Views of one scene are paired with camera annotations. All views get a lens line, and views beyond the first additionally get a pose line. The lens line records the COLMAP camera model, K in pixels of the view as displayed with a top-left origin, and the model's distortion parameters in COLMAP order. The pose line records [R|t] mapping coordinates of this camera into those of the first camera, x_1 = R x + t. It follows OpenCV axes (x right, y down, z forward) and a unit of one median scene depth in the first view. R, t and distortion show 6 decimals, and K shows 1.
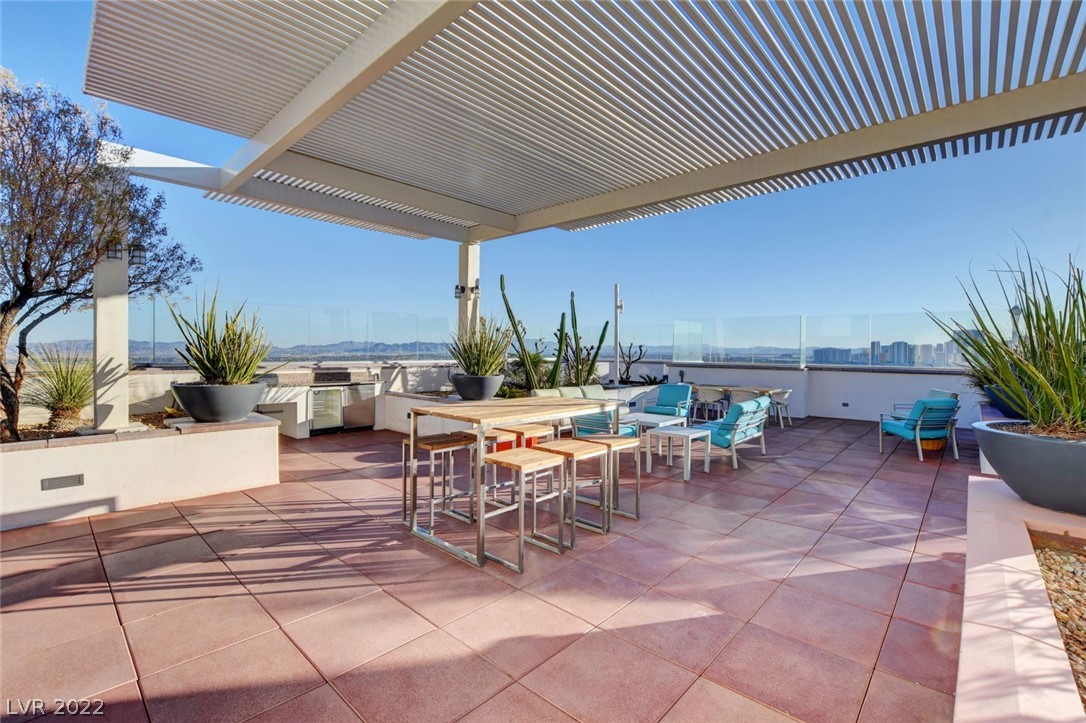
lens RADIAL K [[508.6, 0, 524.1], [0, 508.6, 367.9], [0, 0, 1]] dist [0.000106, 0.000077]
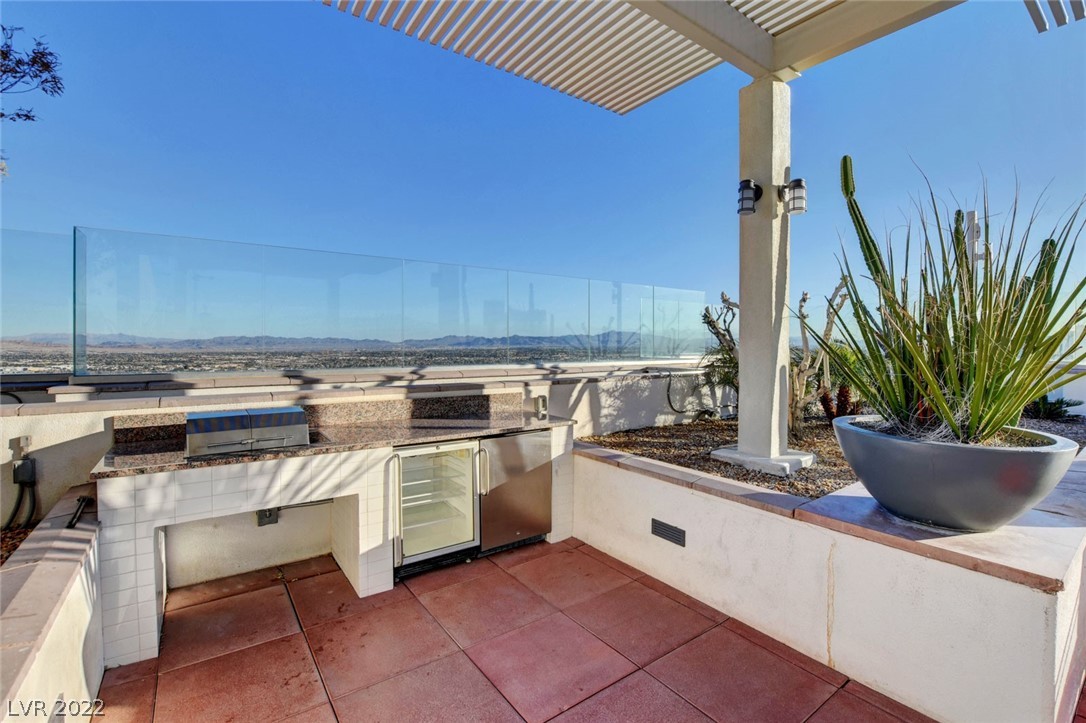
lens RADIAL K [[480.2, 0, 543.1], [0, 480.2, 356.3], [0, 0, 1]] dist [-0.038397, 0.006483]
pose [[0.989813, -0.005553, -0.142267, -0.236120], [0.004572, 0.999963, -0.007224, -0.021267], [0.142302, 0.006500, 0.989802, 0.599504]]
